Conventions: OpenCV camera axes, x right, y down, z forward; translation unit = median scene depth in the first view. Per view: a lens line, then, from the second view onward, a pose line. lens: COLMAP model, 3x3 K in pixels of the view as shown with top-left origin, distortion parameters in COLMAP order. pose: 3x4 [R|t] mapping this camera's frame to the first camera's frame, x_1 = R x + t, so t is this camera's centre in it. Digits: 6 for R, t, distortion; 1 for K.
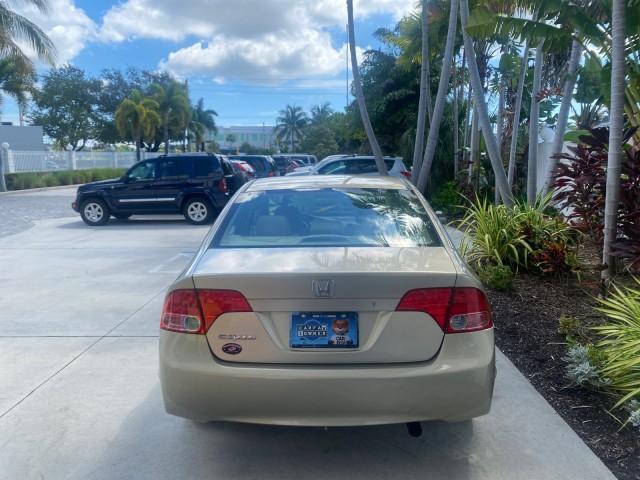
lens RADIAL K [[495.3, 0, 317.3], [0, 495.3, 240.0], [0, 0, 1]] dist [0.029833, -0.032792]
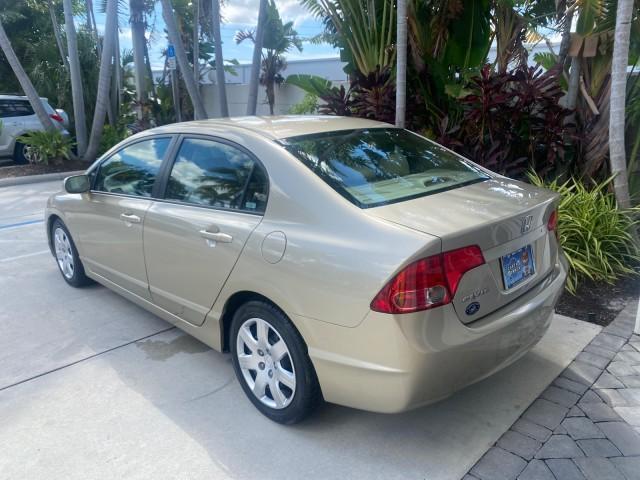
lens RADIAL K [[495.3, 0, 323.0], [0, 495.3, 240.5], [0, 0, 1]] dist [0.029833, -0.032792]
pose [[0.674004, -0.189540, 0.713998, -0.338306], [0.111514, 0.981553, 0.155298, -0.025786], [-0.730262, -0.025051, 0.682708, 0.200420]]
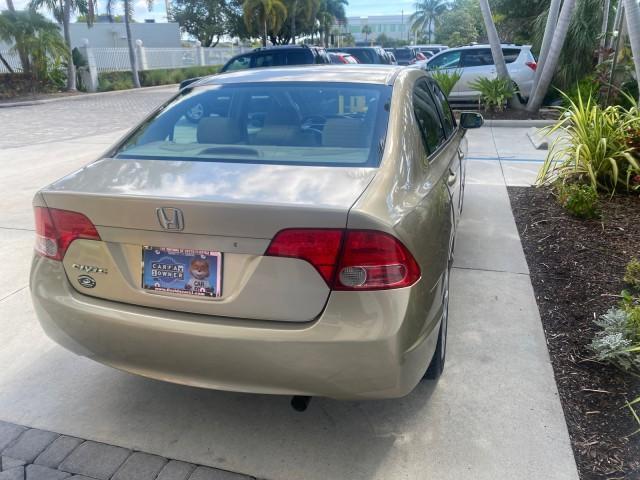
lens RADIAL K [[495.3, 0, 316.5], [0, 495.3, 237.7], [0, 0, 1]] dist [0.029833, -0.032792]
pose [[0.964569, 0.076396, -0.252526, 0.140538], [-0.026151, 0.980130, 0.196627, -0.010070], [0.262530, -0.183057, 0.947401, 0.109401]]
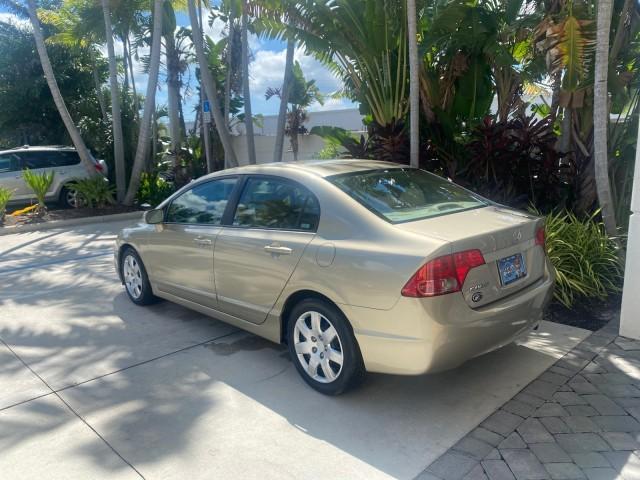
lens RADIAL K [[495.3, 0, 324.2], [0, 495.3, 240.1], [0, 0, 1]] dist [0.029833, -0.032792]
pose [[0.689439, -0.129295, 0.712710, -0.441118], [0.121973, 0.990613, 0.061719, -0.013902], [-0.714000, 0.044380, 0.698738, 0.141216]]
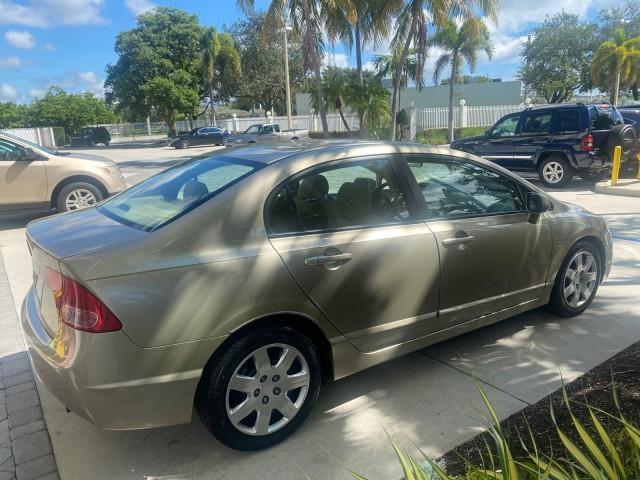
lens RADIAL K [[495.3, 0, 322.6], [0, 495.3, 238.9], [0, 0, 1]] dist [0.029833, -0.032792]
pose [[0.605540, 0.167361, -0.778018, 0.429704], [-0.095893, 0.985858, 0.137436, -0.046898], [0.790016, -0.008617, 0.613025, 0.279897]]
